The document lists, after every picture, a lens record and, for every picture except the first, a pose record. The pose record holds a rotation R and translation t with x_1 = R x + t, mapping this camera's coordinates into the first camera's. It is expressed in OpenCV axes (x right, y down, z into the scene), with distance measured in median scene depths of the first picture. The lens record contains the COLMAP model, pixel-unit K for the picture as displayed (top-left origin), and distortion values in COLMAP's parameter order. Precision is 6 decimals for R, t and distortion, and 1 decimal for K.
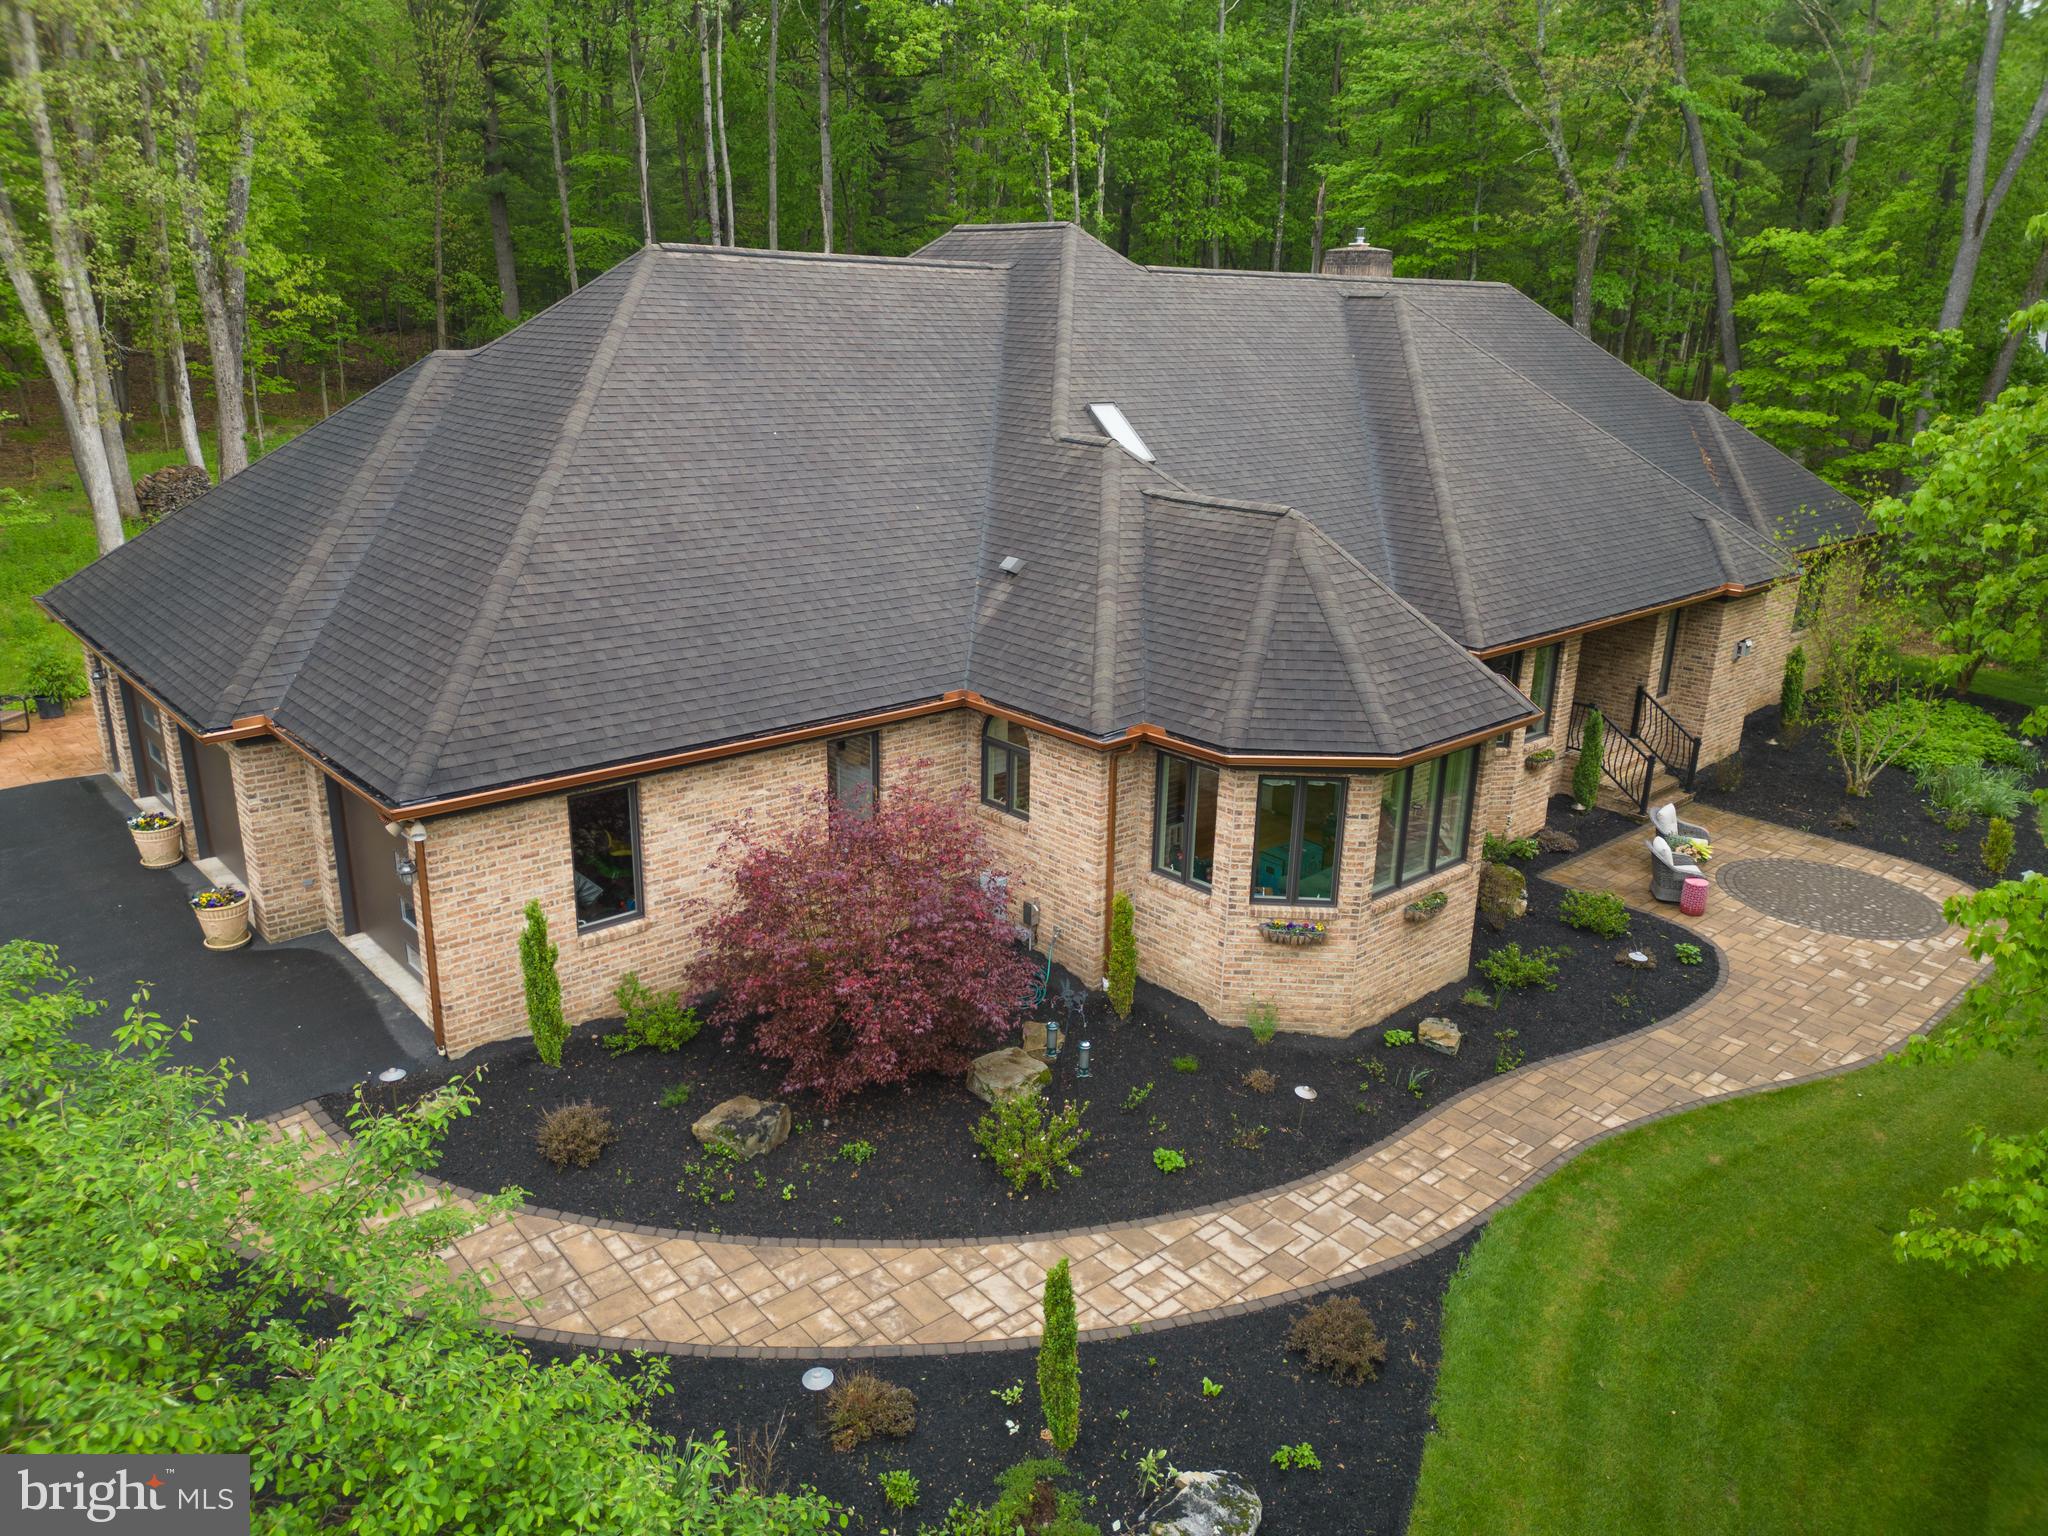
lens RADIAL K [[1430.8, 0, 1027.0], [0, 1430.8, 764.5], [0, 0, 1]] dist [0.096912, -0.099079]
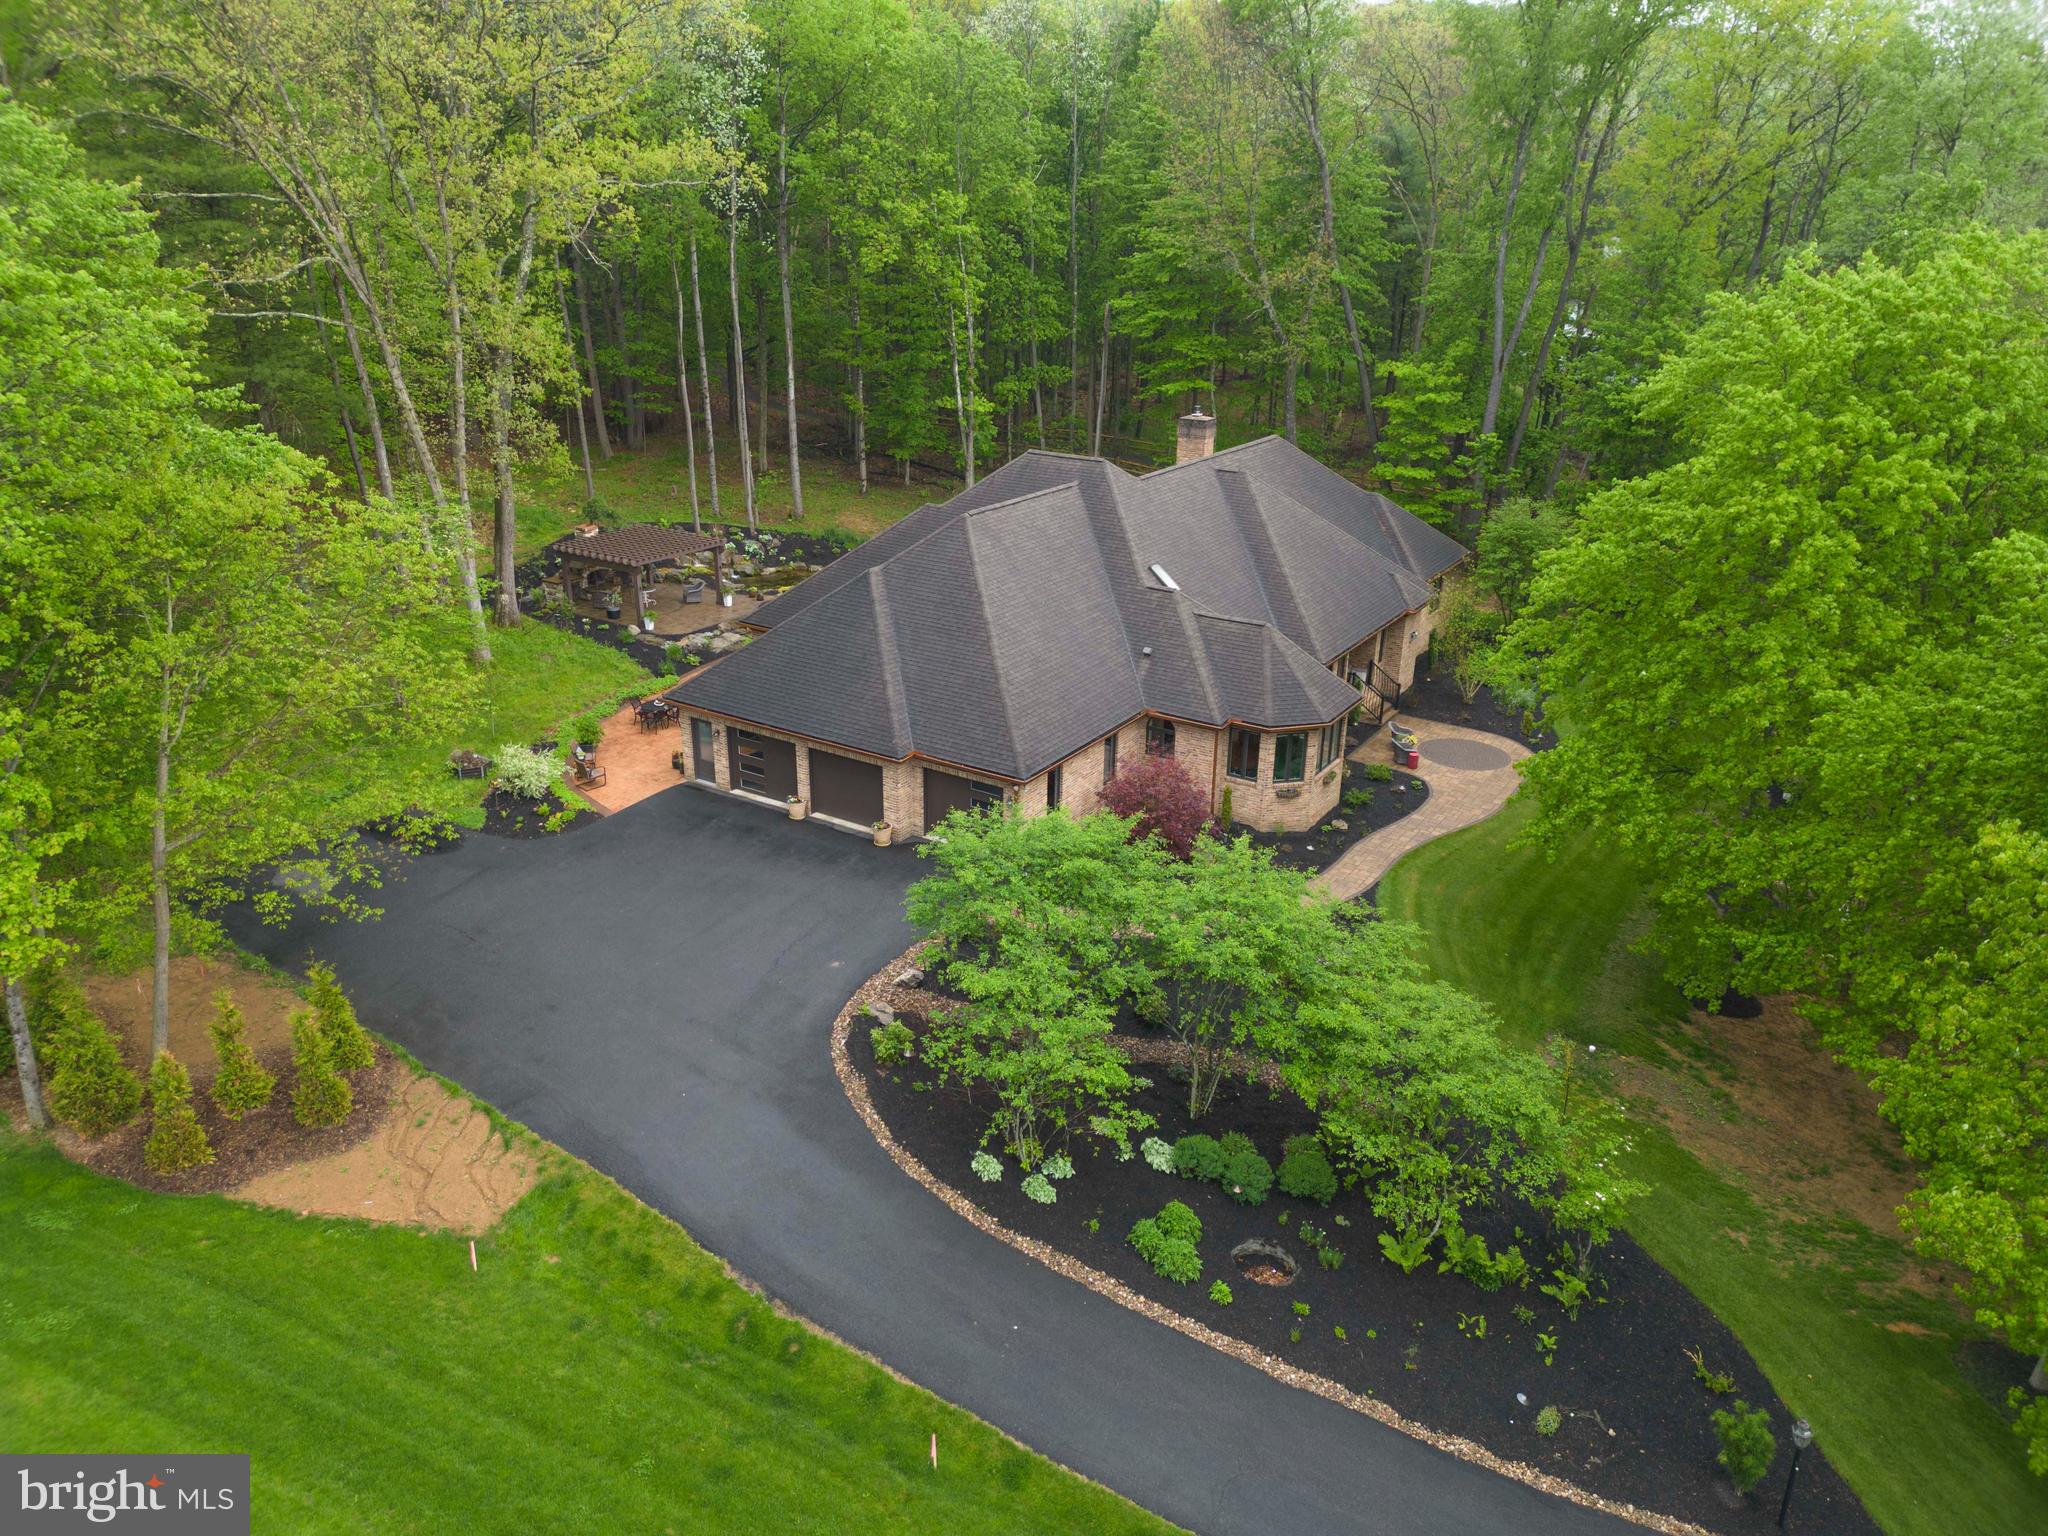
lens RADIAL K [[1418.8, 0, 1016.0], [0, 1418.8, 769.3], [0, 0, 1]] dist [0.112746, -0.137355]
pose [[0.967200, -0.105712, 0.230976, -0.777798], [0.087640, 0.992330, 0.087179, -0.169844], [-0.238420, -0.064077, 0.969046, -1.210301]]
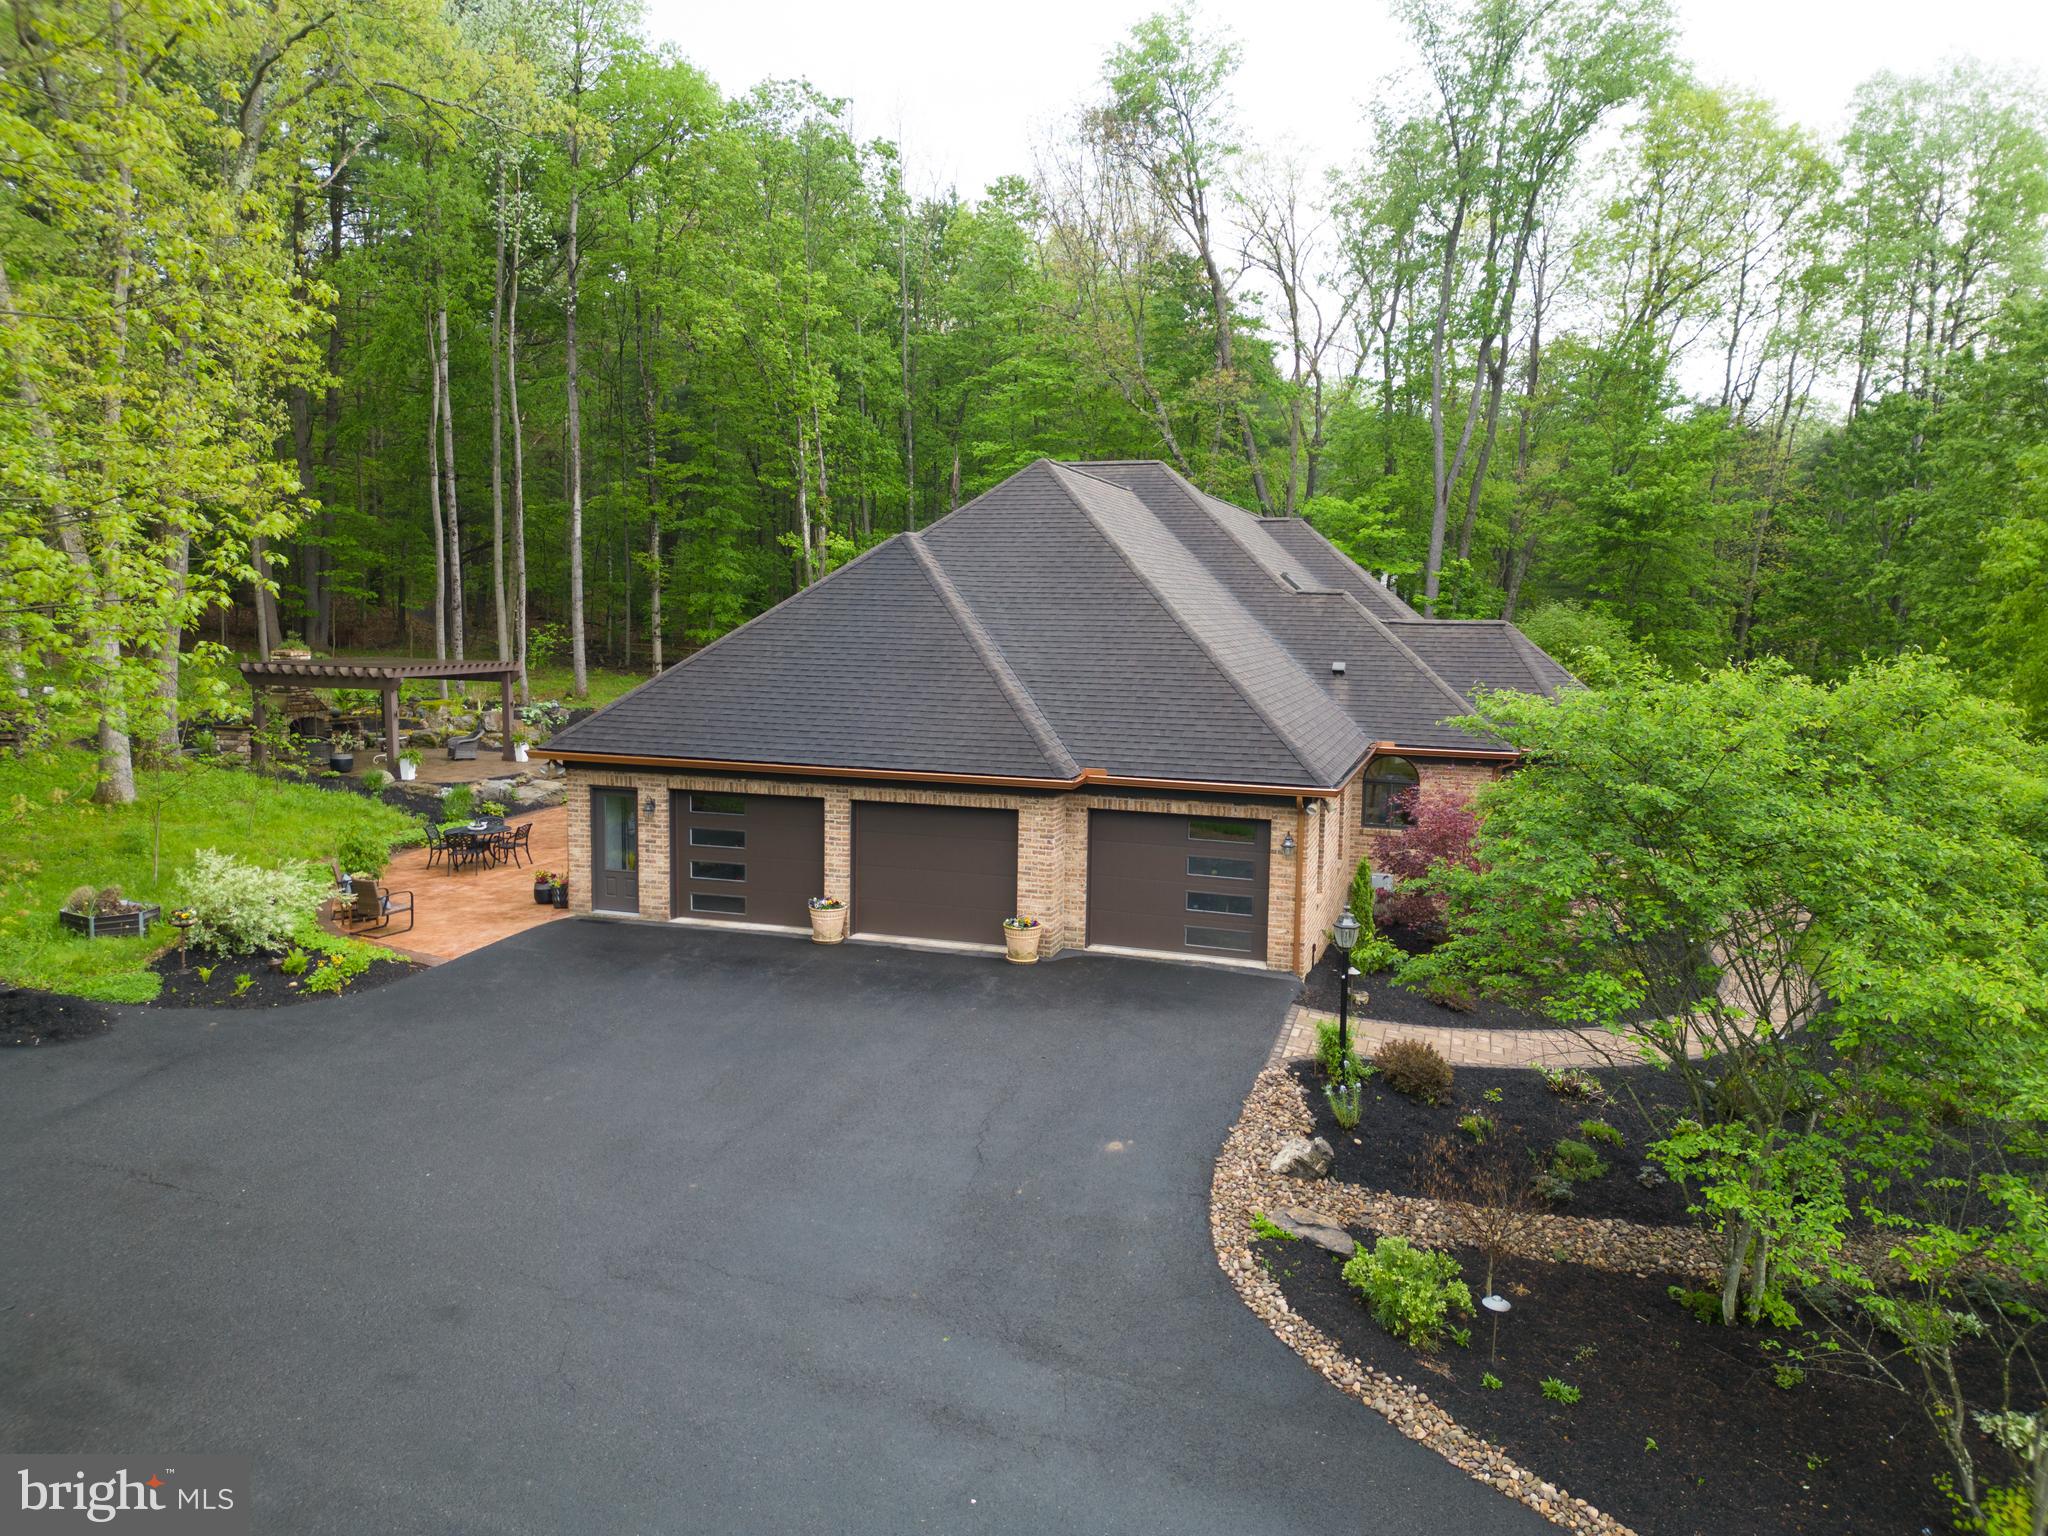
lens RADIAL K [[1430.8, 0, 1027.0], [0, 1430.8, 764.5], [0, 0, 1]] dist [0.096912, -0.099079]
pose [[0.871486, -0.069803, 0.485427, -1.021711], [0.155123, 0.978234, -0.137824, 0.113975], [-0.465240, 0.195413, 0.863345, -0.107758]]
